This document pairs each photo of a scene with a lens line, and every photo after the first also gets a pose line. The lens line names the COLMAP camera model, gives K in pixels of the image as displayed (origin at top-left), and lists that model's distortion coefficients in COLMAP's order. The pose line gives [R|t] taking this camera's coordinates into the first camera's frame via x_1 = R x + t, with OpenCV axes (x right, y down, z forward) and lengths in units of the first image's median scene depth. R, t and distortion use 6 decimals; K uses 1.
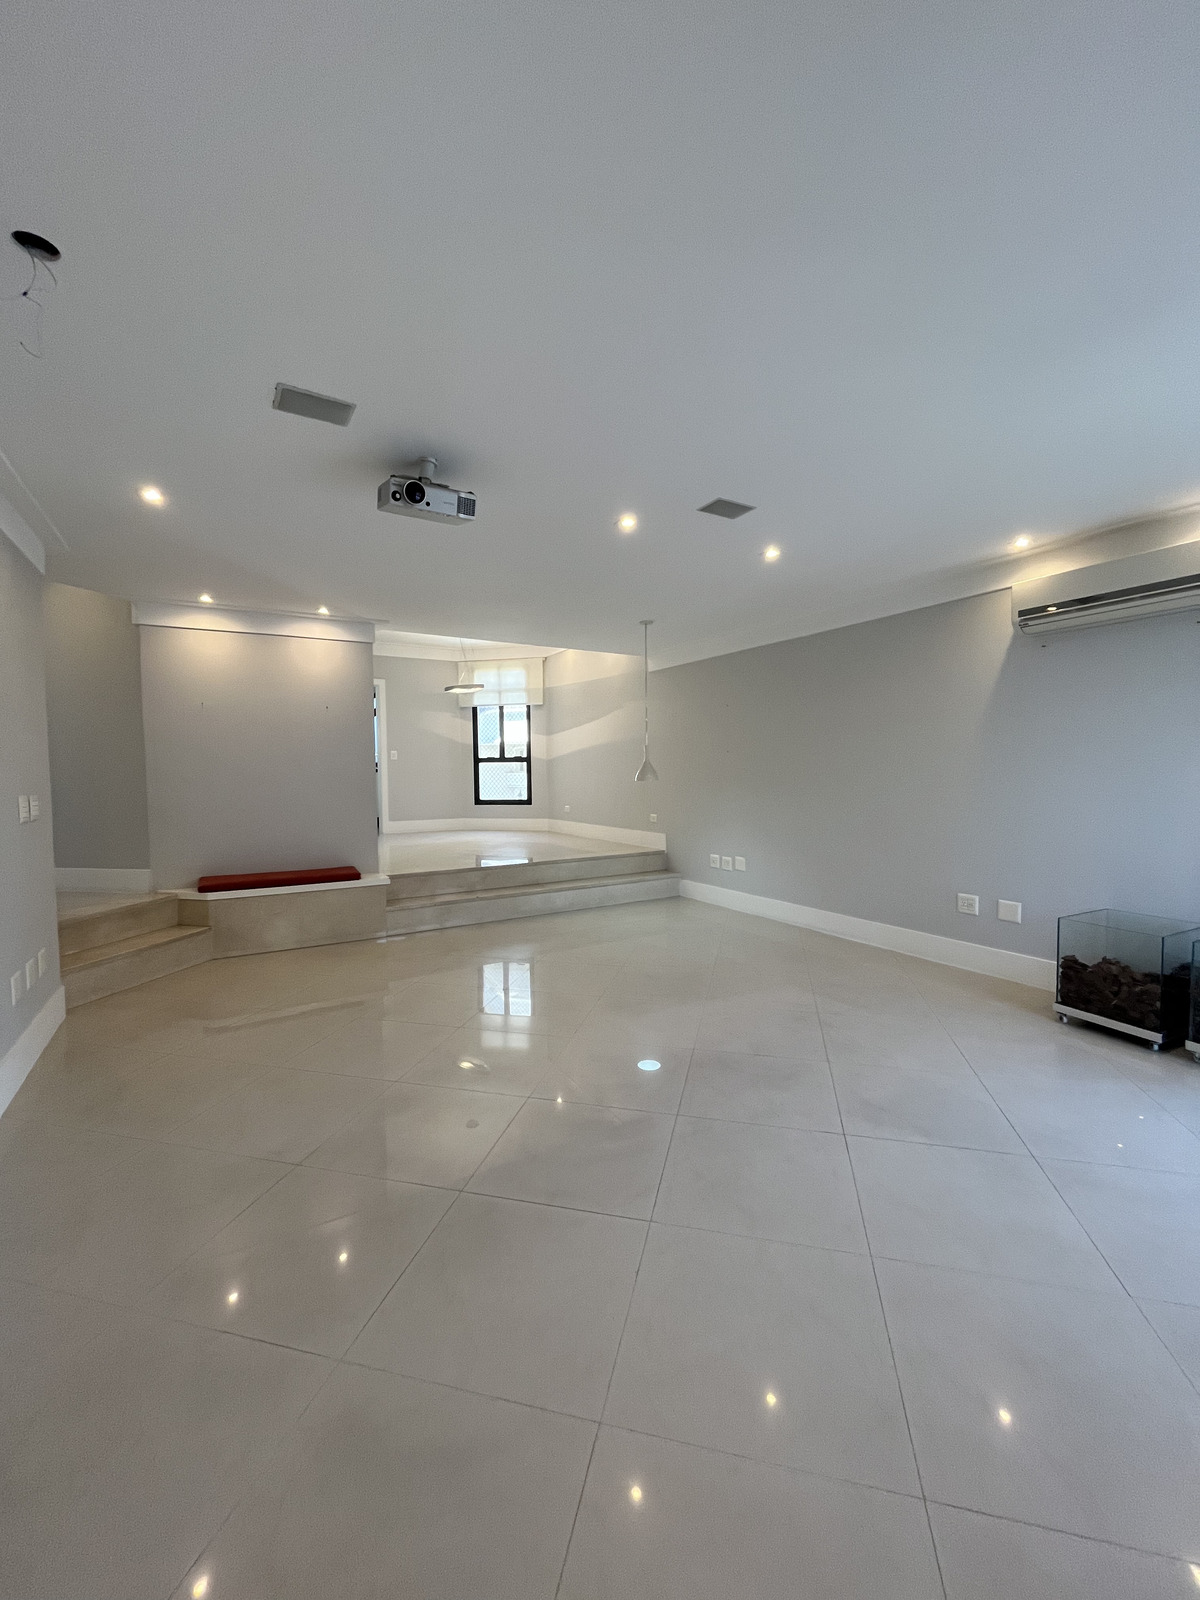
lens RADIAL K [[647.3, 0, 605.5], [0, 647.3, 803.3], [0, 0, 1]] dist [-0.006314, -0.000691]
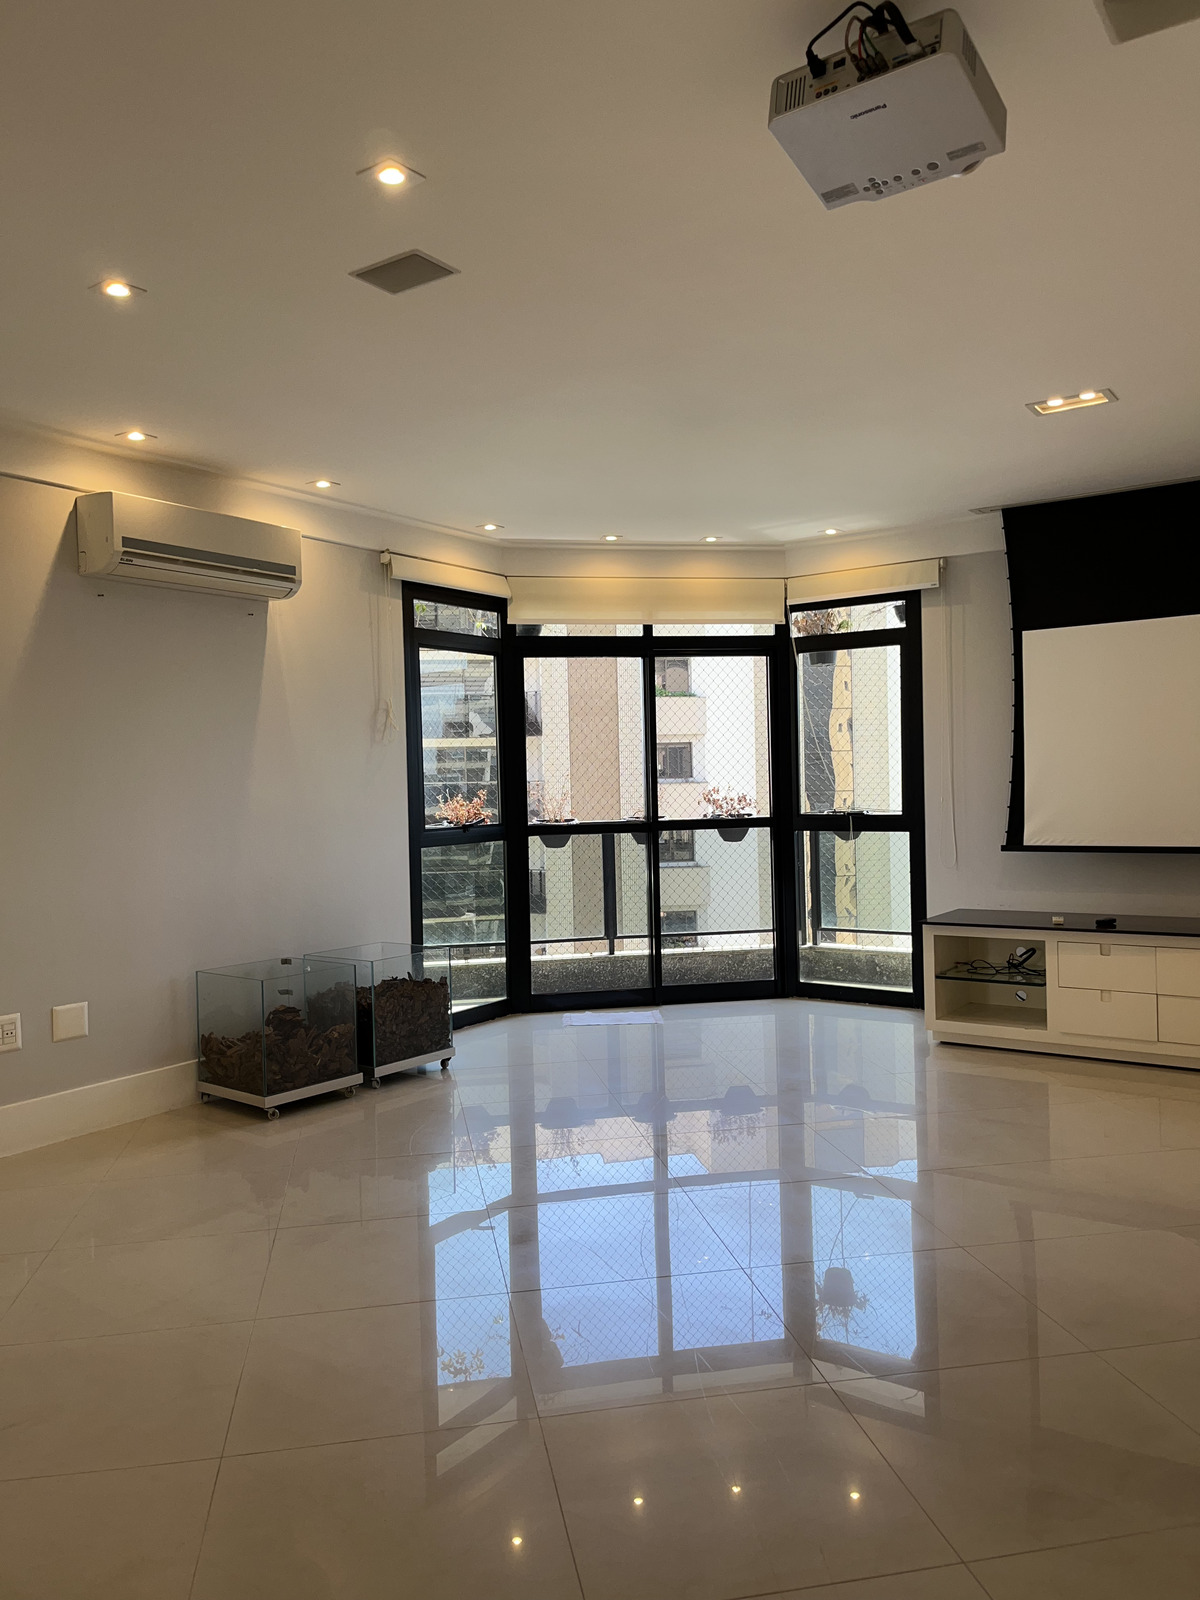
lens RADIAL K [[1208.4, 0, 608.3], [0, 1208.4, 806.0], [0, 0, 1]] dist [0.055314, -0.070950]
pose [[-0.416149, 0.005357, 0.909281, -0.707178], [0.073689, 0.996892, 0.027853, -0.030820], [-0.906306, 0.078595, -0.415250, 1.159278]]
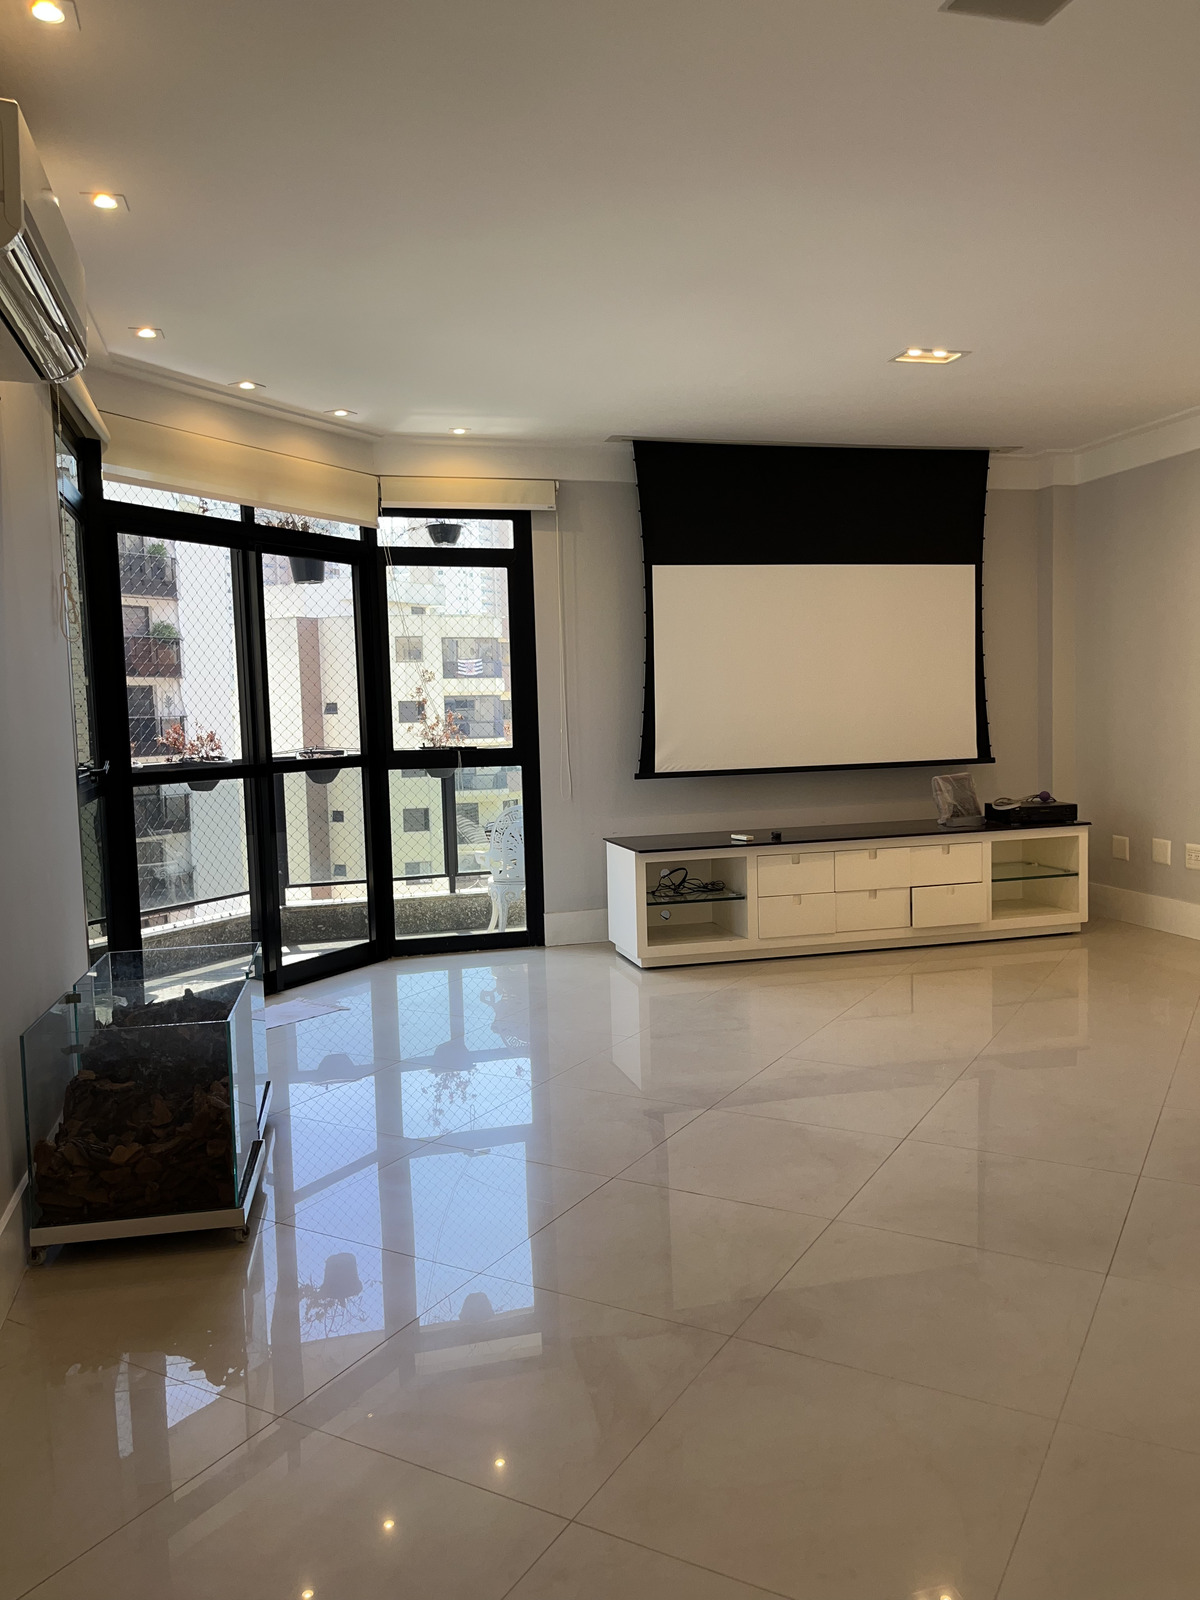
lens RADIAL K [[1208.4, 0, 597.9], [0, 1208.4, 813.9], [0, 0, 1]] dist [0.055314, -0.070950]
pose [[-0.962025, 0.014759, 0.272563, 0.218287], [0.052018, 0.990151, 0.129984, -0.060507], [-0.267960, 0.139226, -0.953317, 1.657559]]
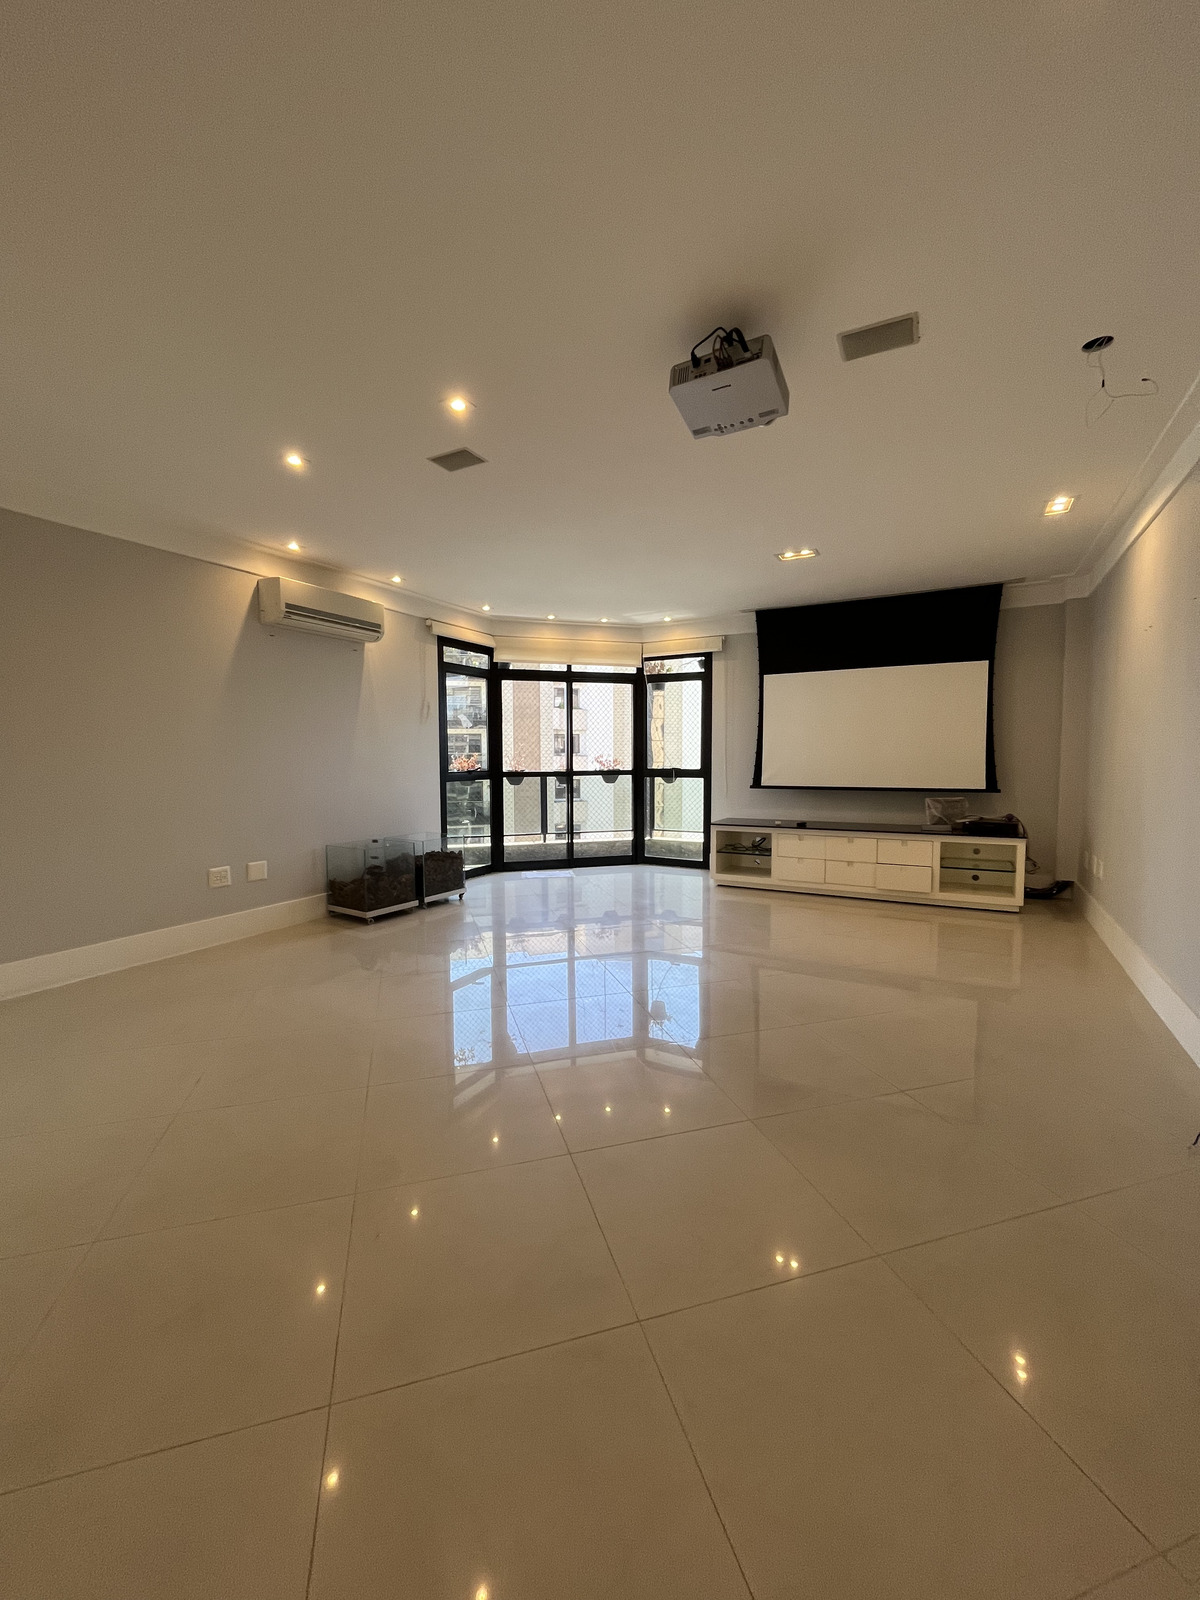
lens RADIAL K [[647.3, 0, 601.4], [0, 647.3, 803.6], [0, 0, 1]] dist [-0.006314, -0.000691]
pose [[-0.511354, -0.048415, 0.858005, -0.700405], [0.052140, 0.994825, 0.087209, -0.013278], [-0.857787, 0.089331, -0.506184, 1.208085]]
